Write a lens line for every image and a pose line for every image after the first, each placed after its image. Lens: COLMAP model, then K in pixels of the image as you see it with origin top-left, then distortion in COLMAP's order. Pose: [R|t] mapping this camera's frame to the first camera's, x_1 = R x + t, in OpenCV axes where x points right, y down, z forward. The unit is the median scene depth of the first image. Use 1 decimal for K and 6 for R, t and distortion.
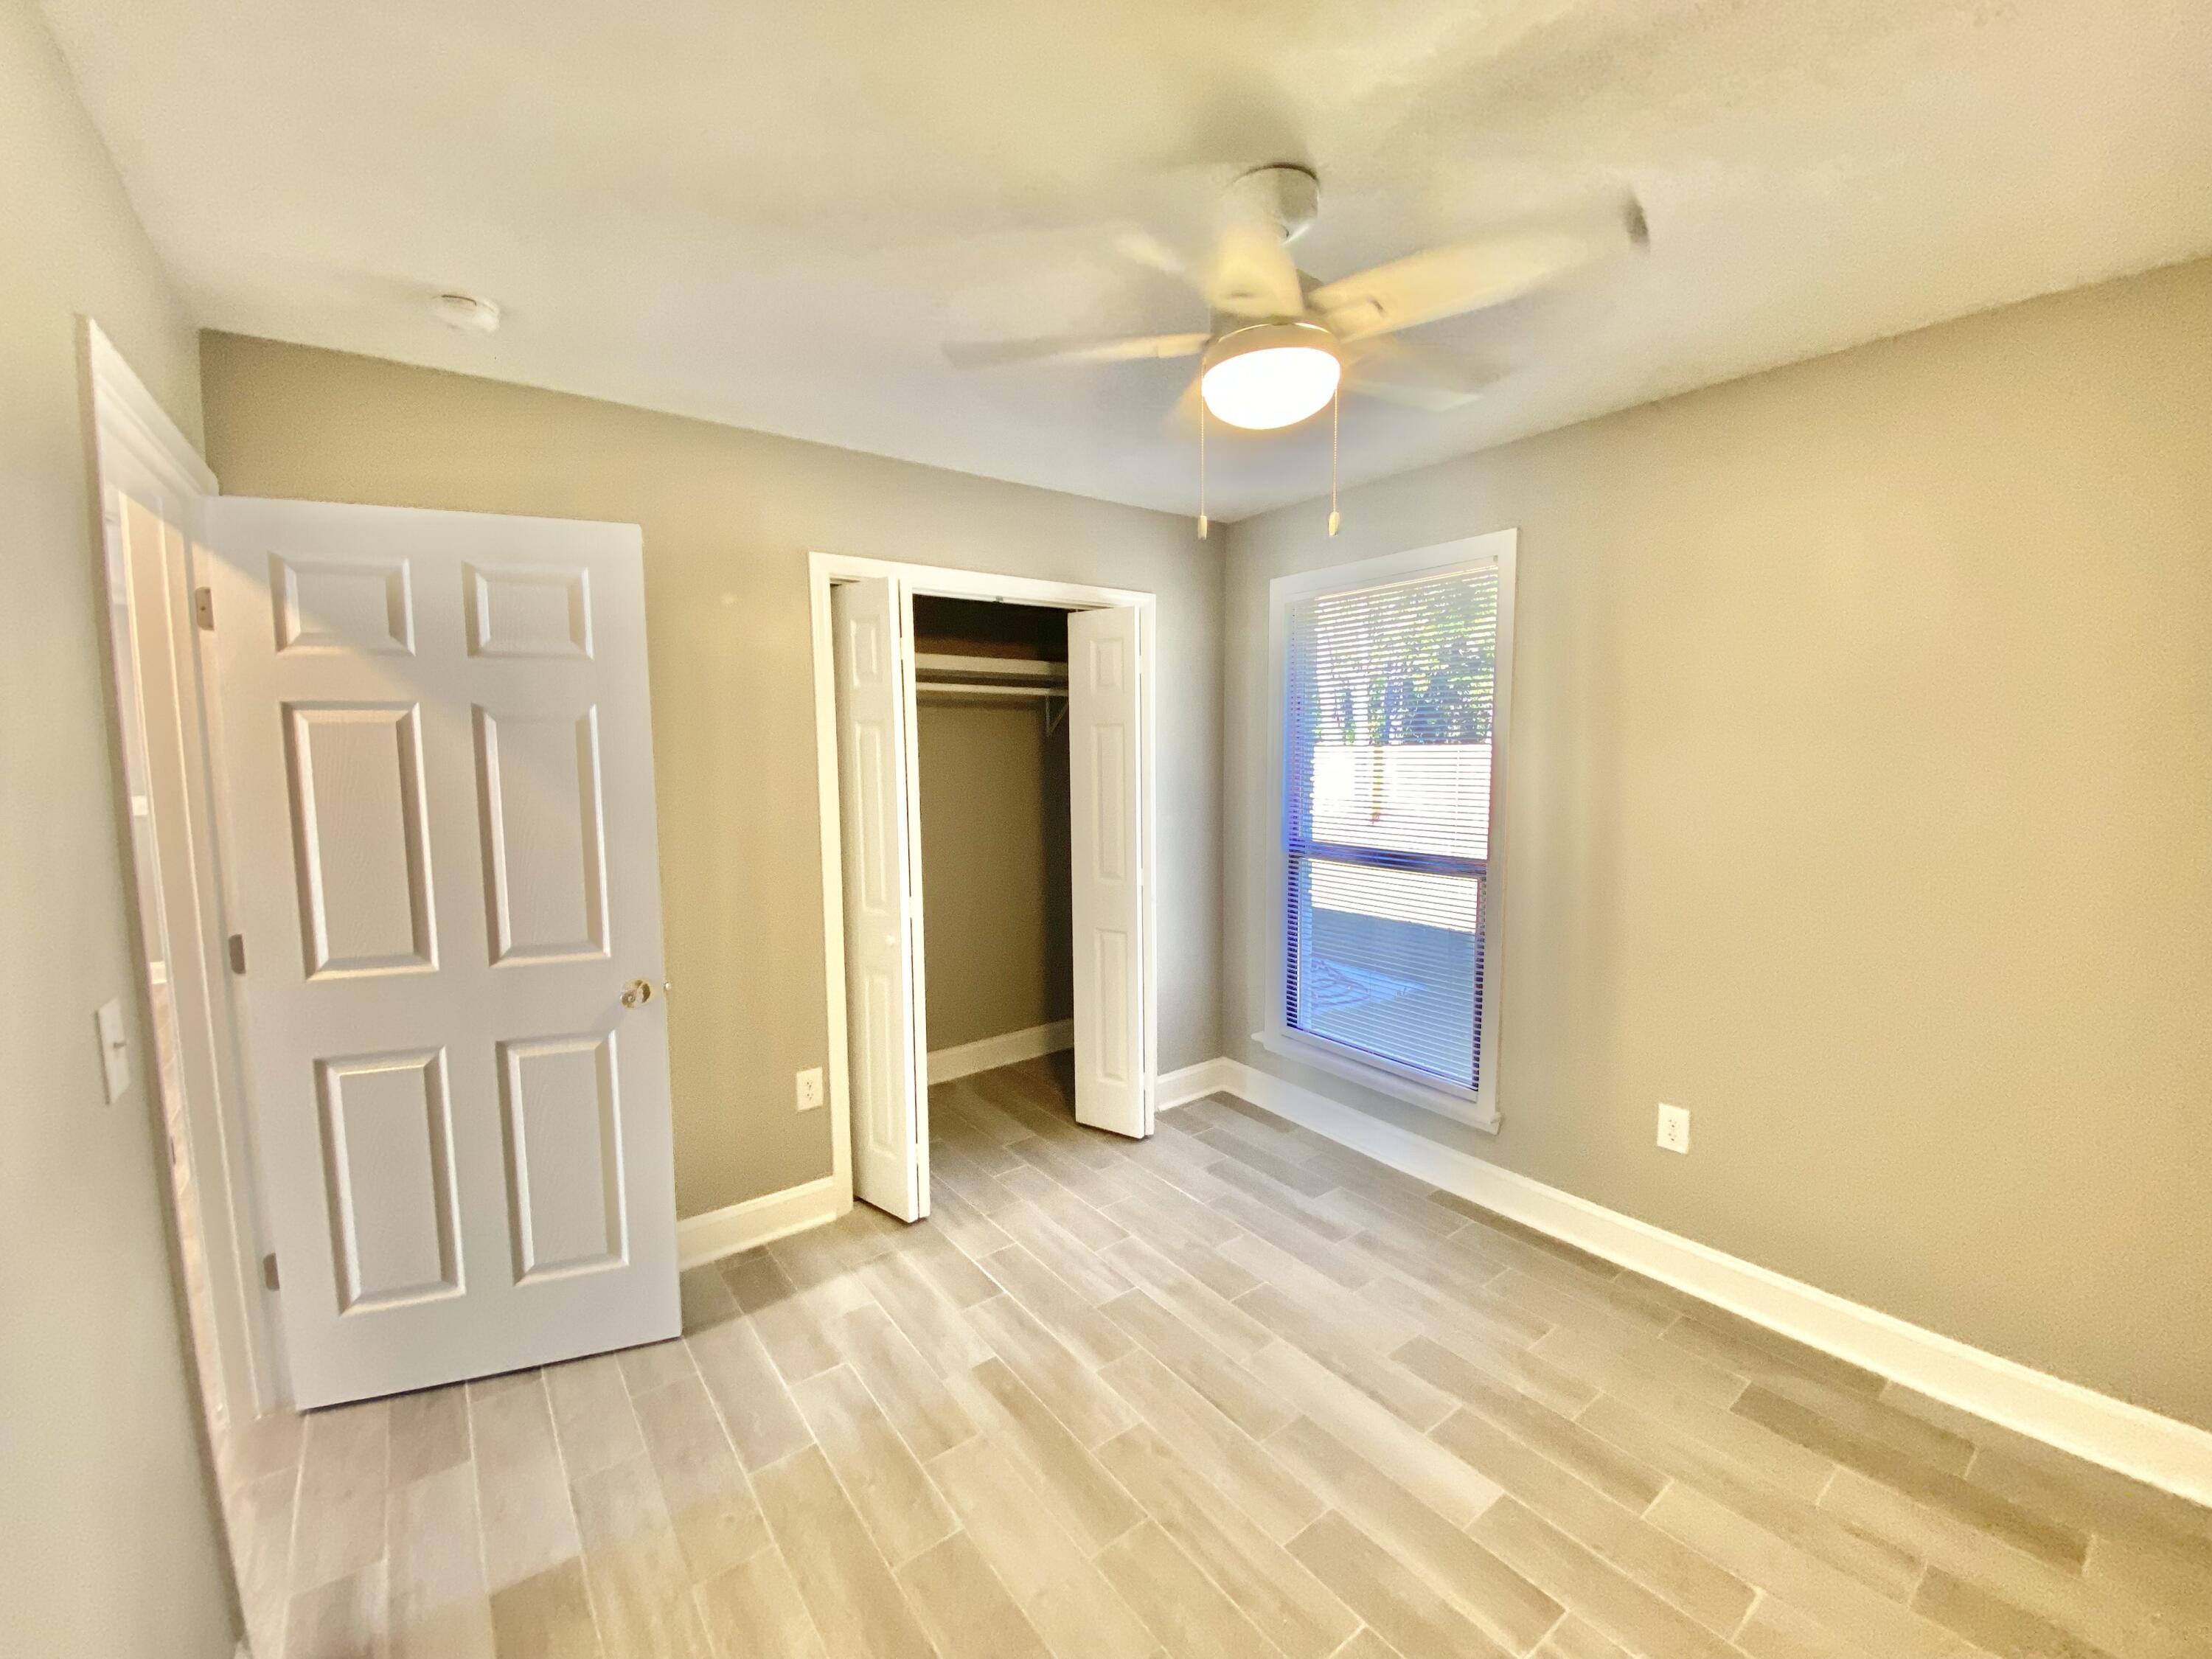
lens RADIAL K [[904.3, 0, 1114.9], [0, 904.3, 820.7], [0, 0, 1]] dist [0.031755, -0.019025]
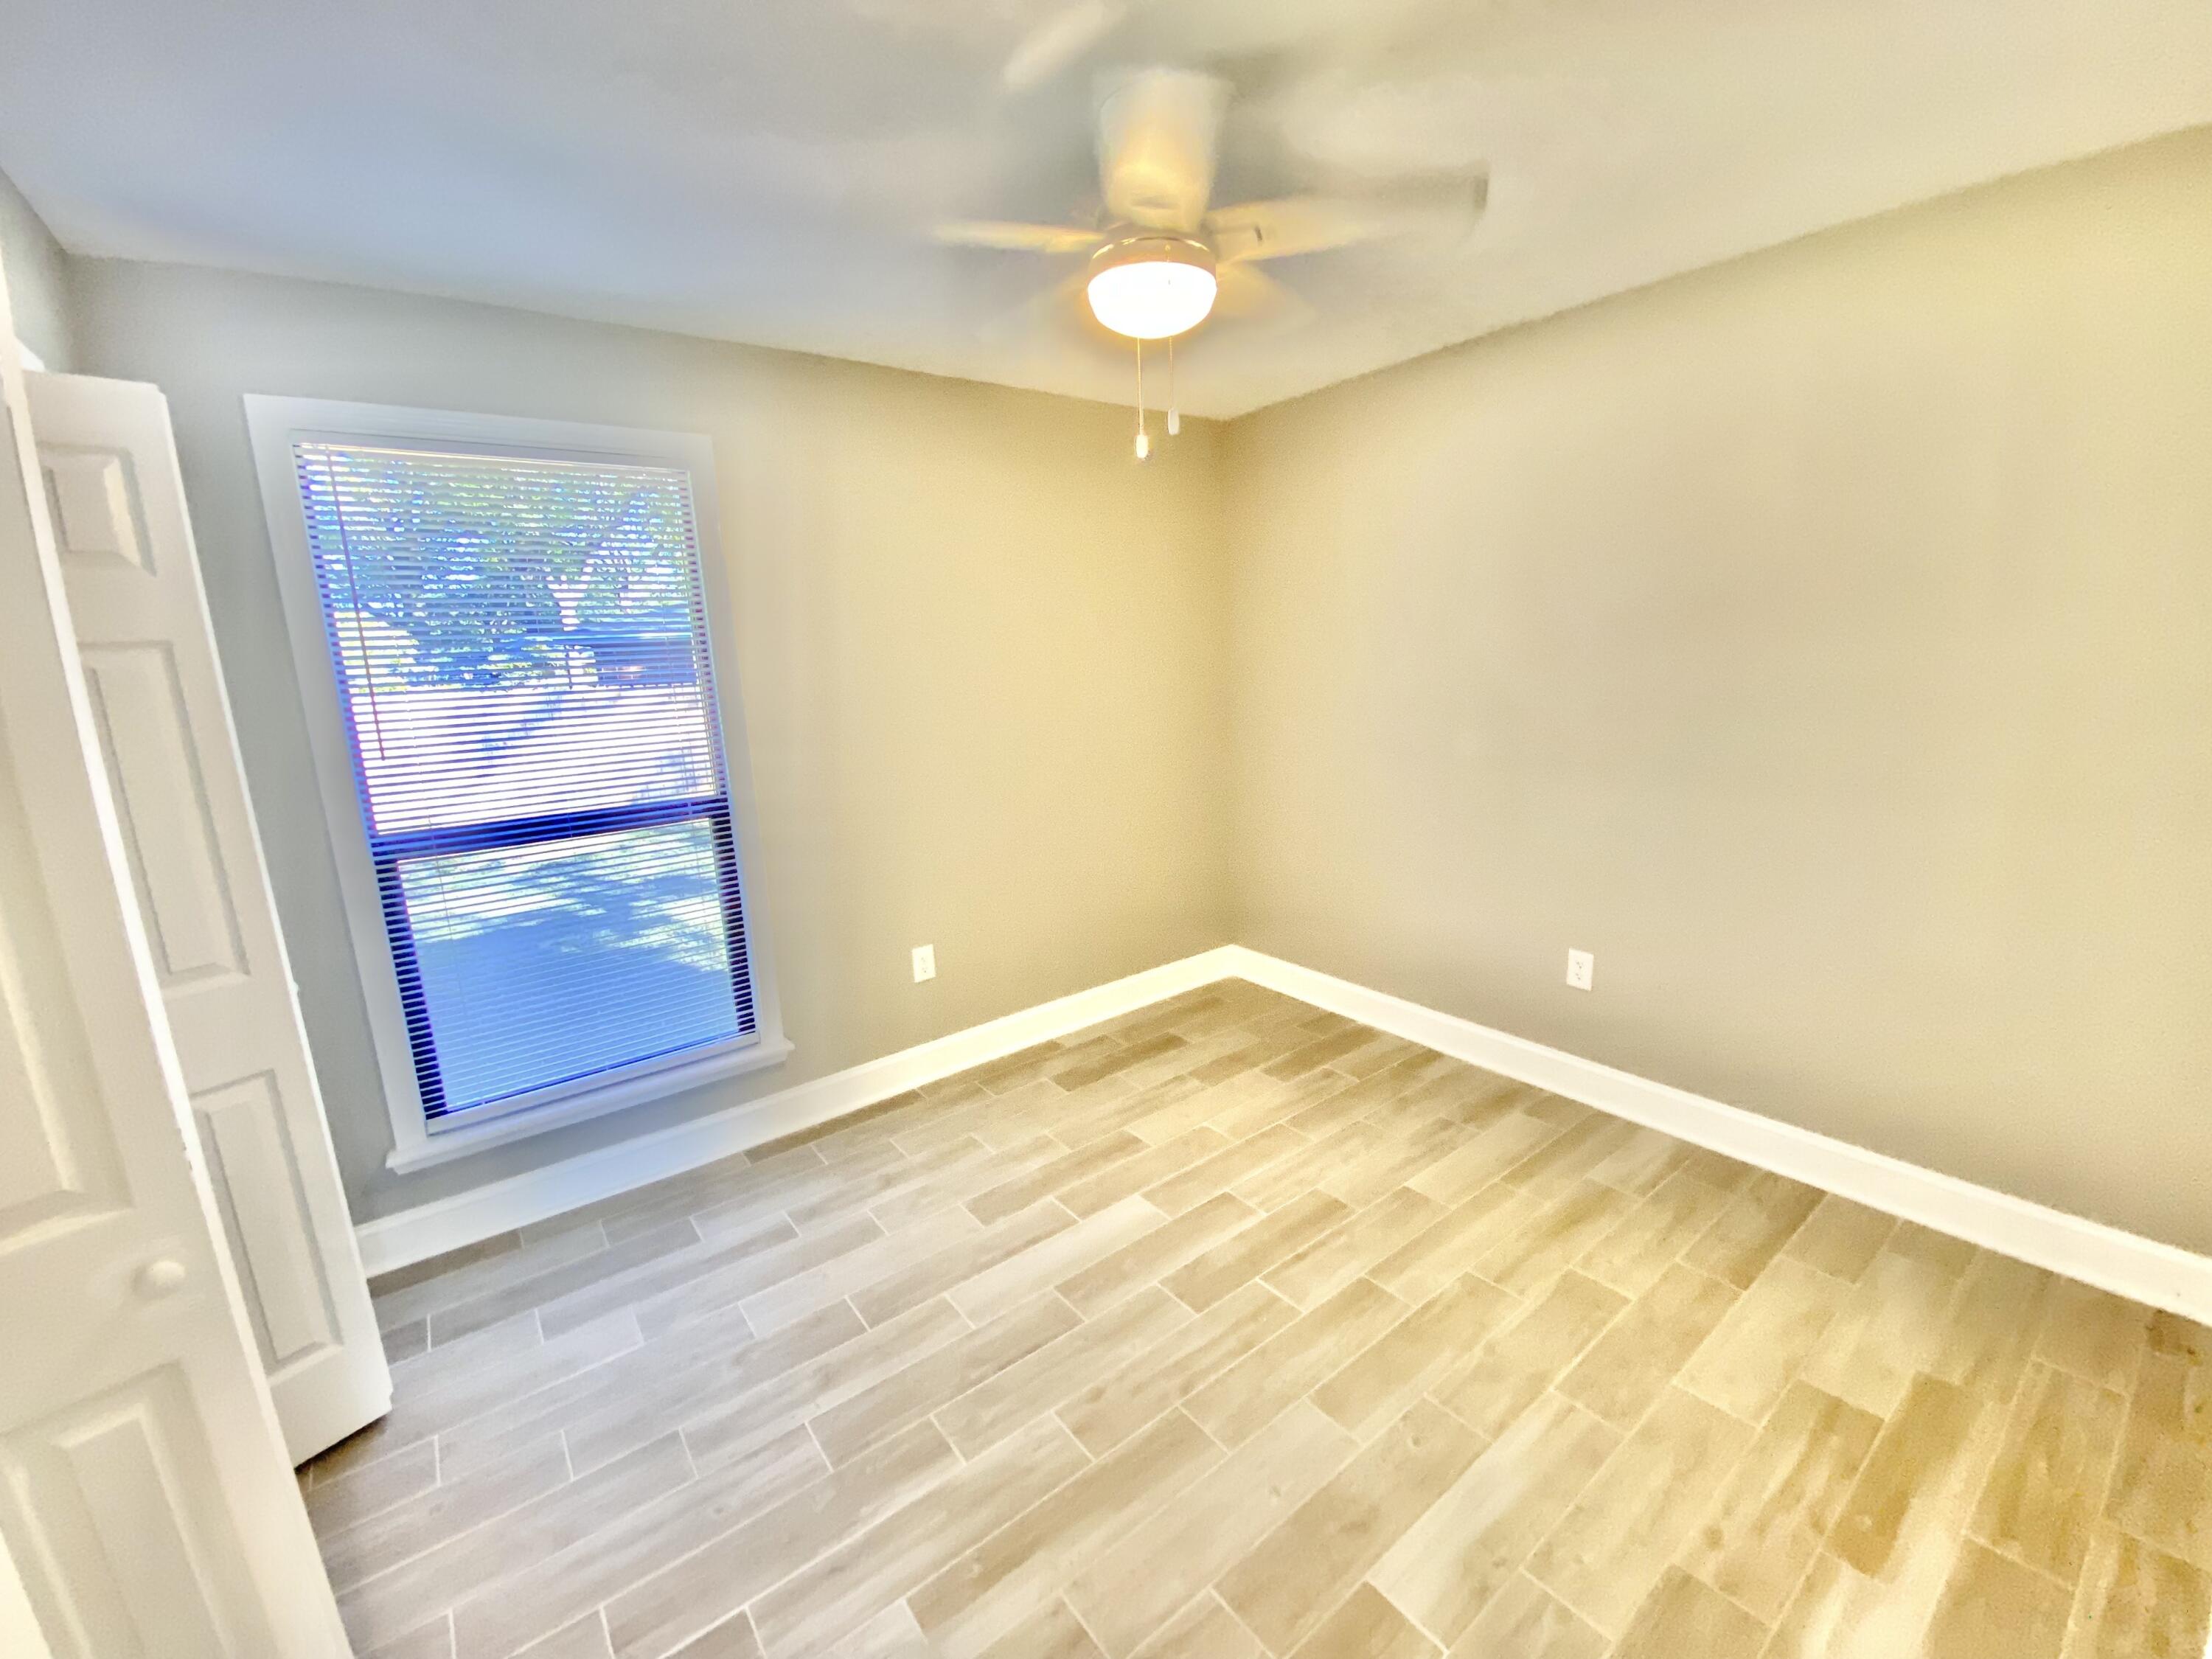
lens RADIAL K [[906.1, 0, 1100.5], [0, 906.1, 828.1], [0, 0, 1]] dist [0.030866, -0.019181]
pose [[0.010341, -0.186821, 0.982340, -0.666493], [0.135475, 0.973596, 0.183732, -0.053462], [-0.990727, 0.131183, 0.035377, 0.758852]]
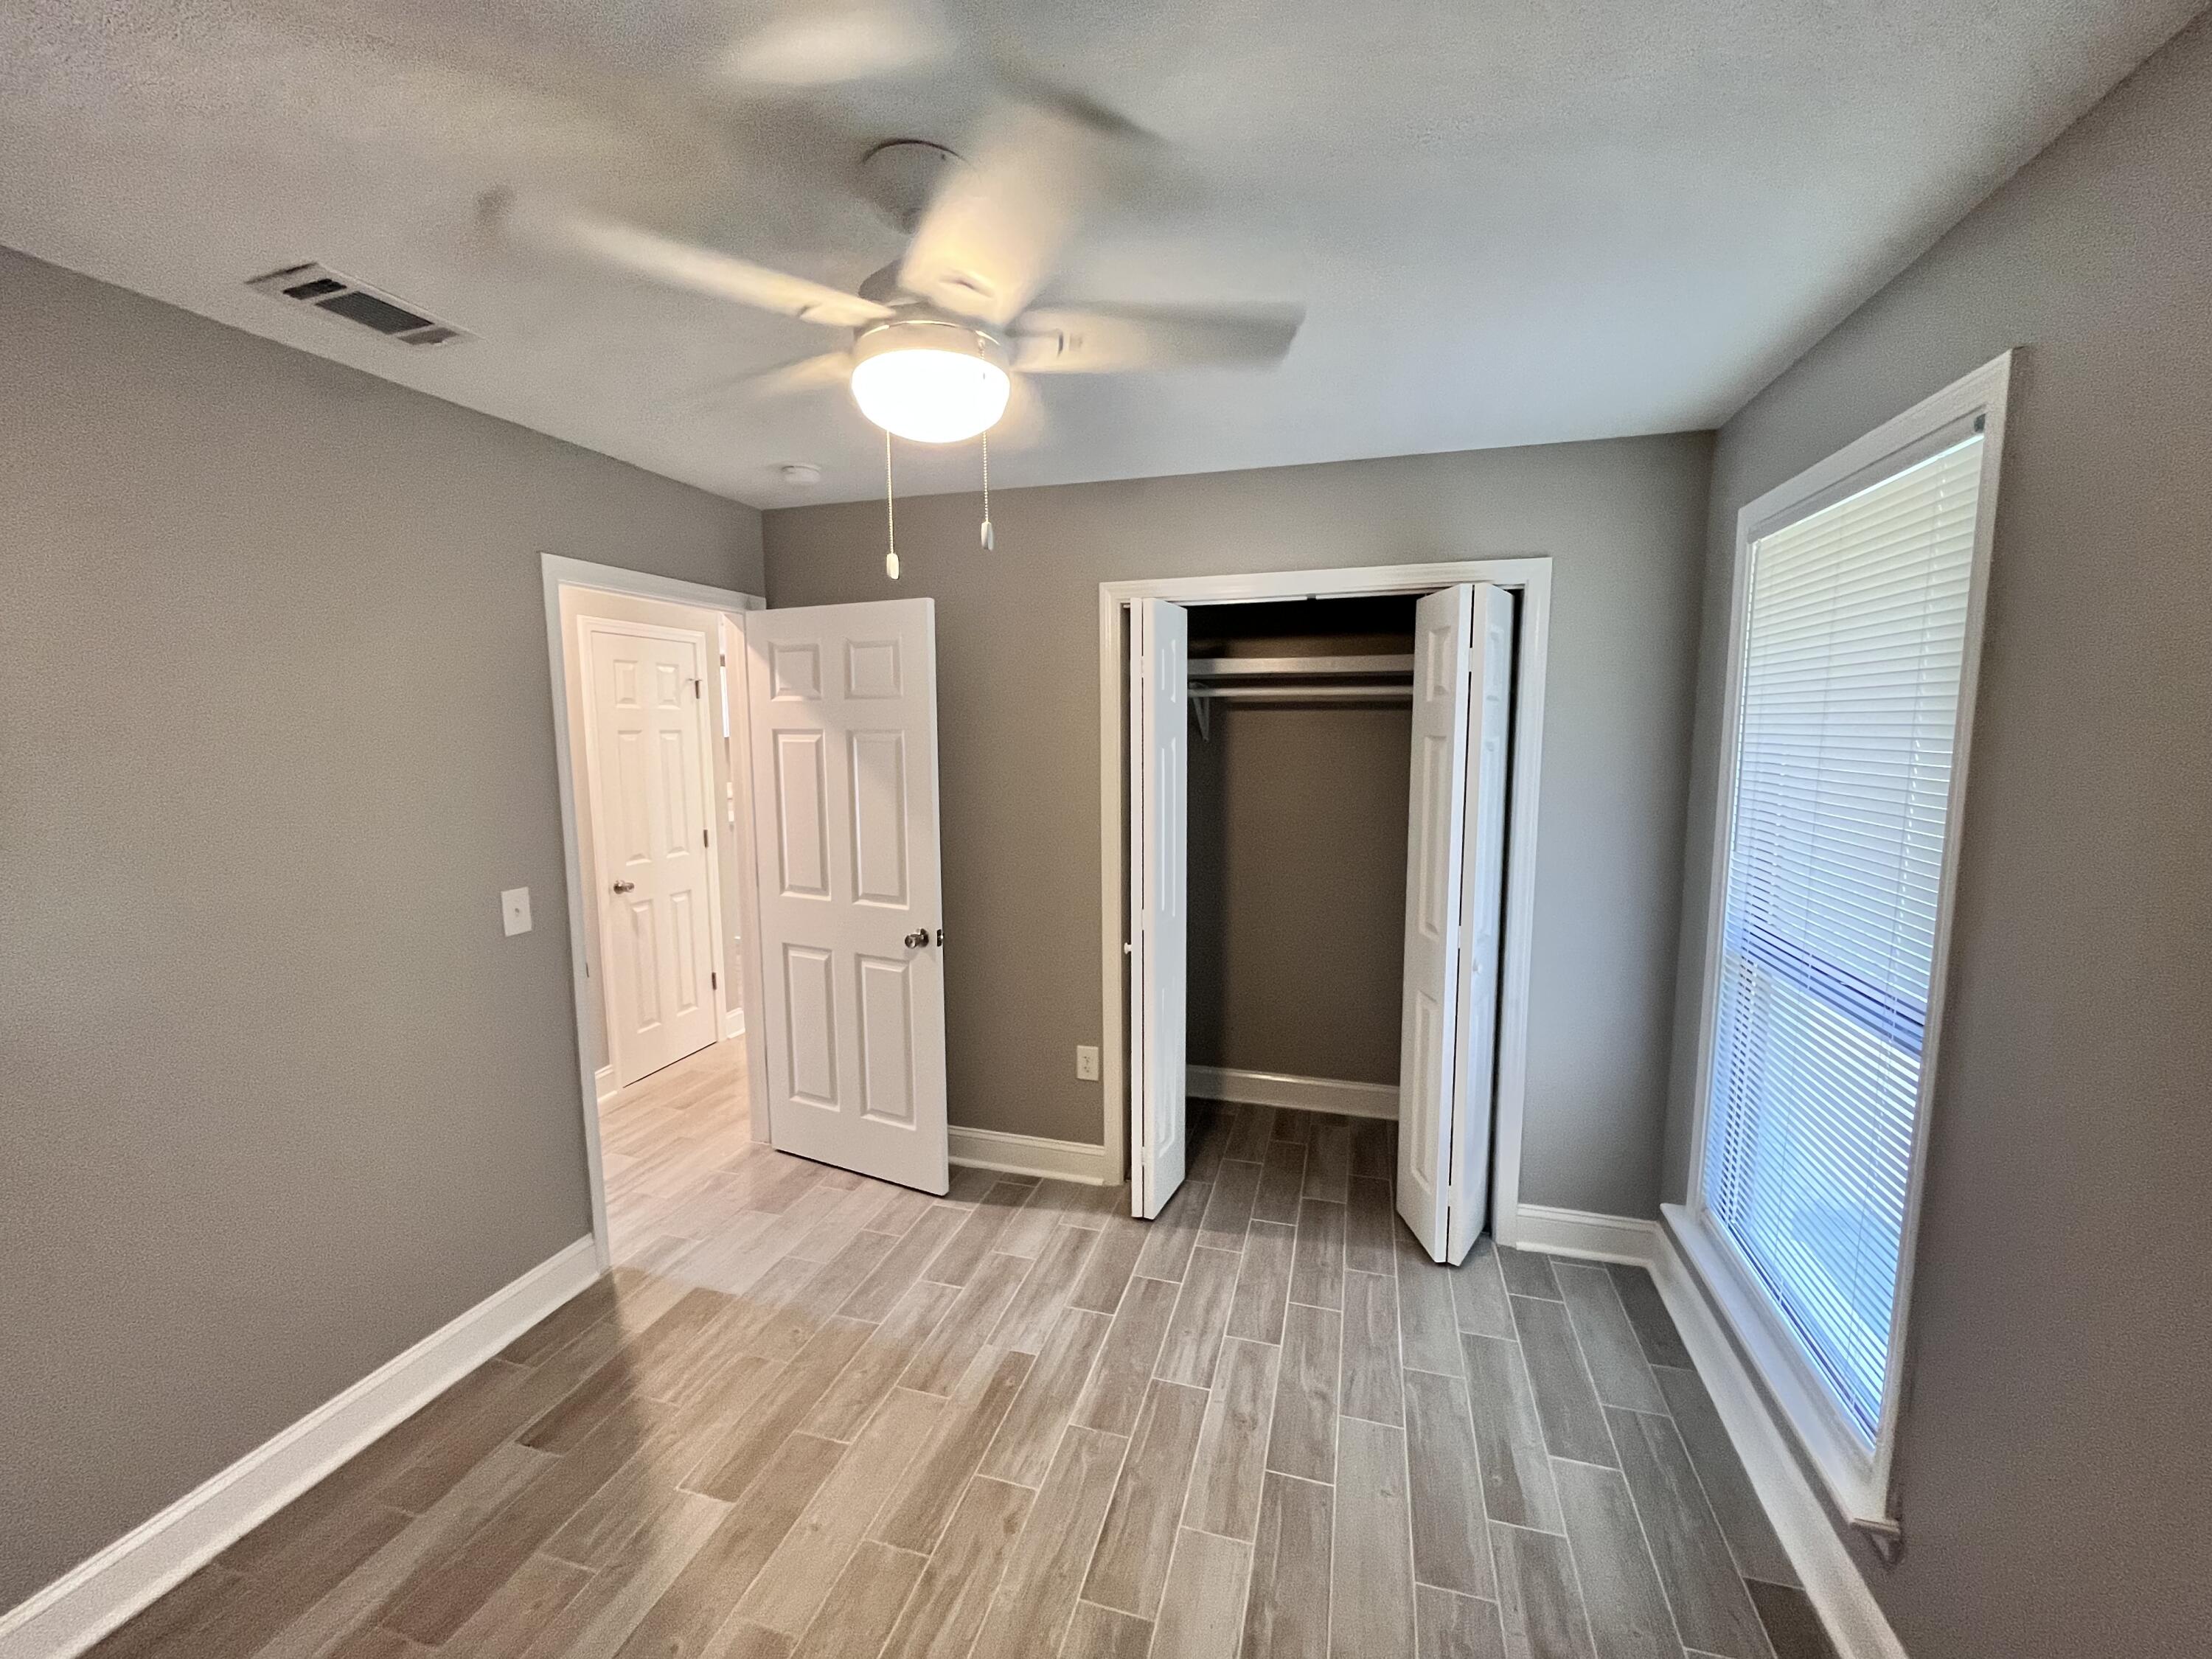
lens RADIAL K [[906.1, 0, 1100.5], [0, 906.1, 828.1], [0, 0, 1]] dist [0.030866, -0.019181]
pose [[0.582911, 0.092749, -0.807225, 0.692274], [-0.068024, 0.995547, 0.065266, -0.086025], [0.809684, 0.016866, 0.586624, 0.433201]]
